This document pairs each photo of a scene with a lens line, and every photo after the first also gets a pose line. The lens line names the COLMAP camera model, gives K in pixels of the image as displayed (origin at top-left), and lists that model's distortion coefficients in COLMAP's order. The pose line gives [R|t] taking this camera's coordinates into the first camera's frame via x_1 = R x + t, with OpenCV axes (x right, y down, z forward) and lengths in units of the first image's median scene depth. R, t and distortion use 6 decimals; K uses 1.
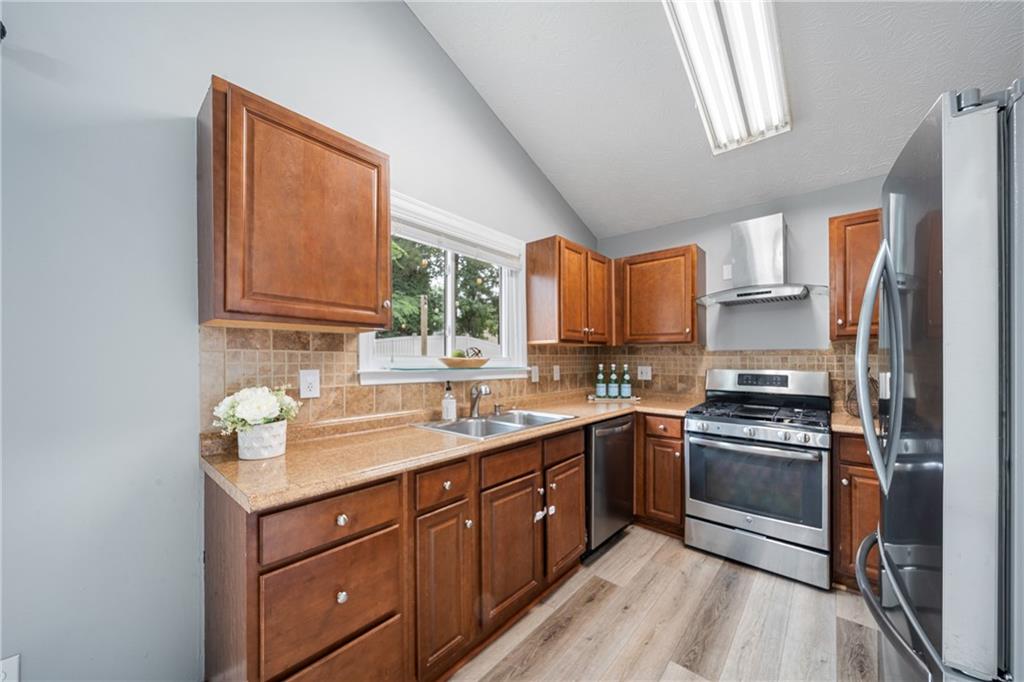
lens RADIAL K [[370.3, 0, 519.8], [0, 370.3, 356.0], [0, 0, 1]] dist [-0.000655, -0.000274]
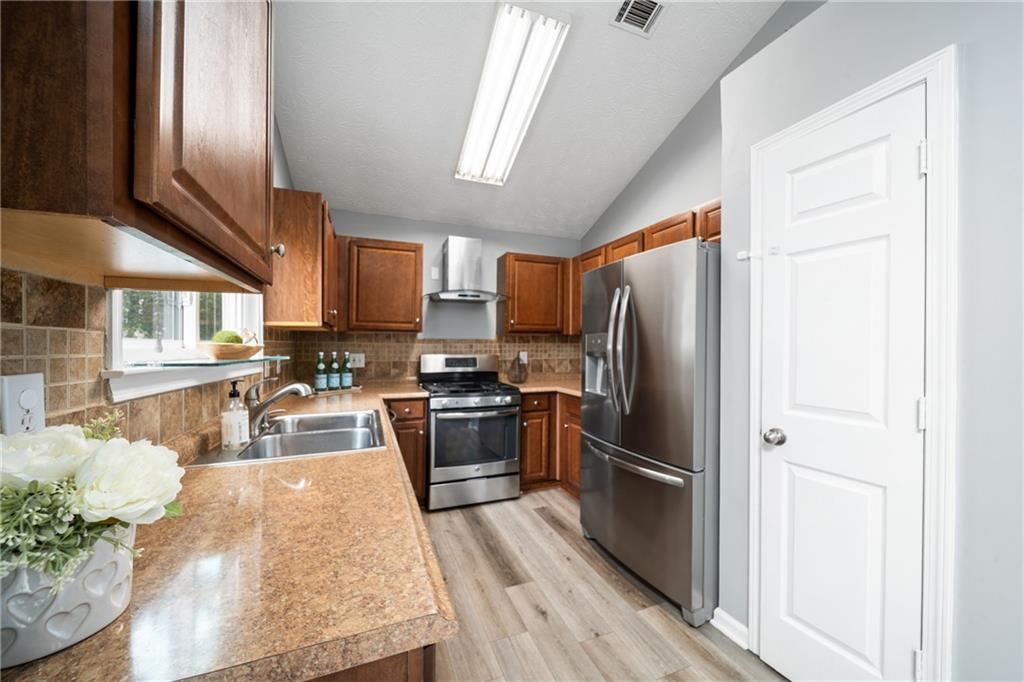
lens RADIAL K [[370.3, 0, 514.3], [0, 370.3, 342.4], [0, 0, 1]] dist [-0.000655, -0.000274]
pose [[0.463731, 0.008822, 0.885932, -0.394829], [-0.006789, 0.999956, -0.006403, 0.002499], [-0.885950, -0.003045, 0.463771, 0.227602]]
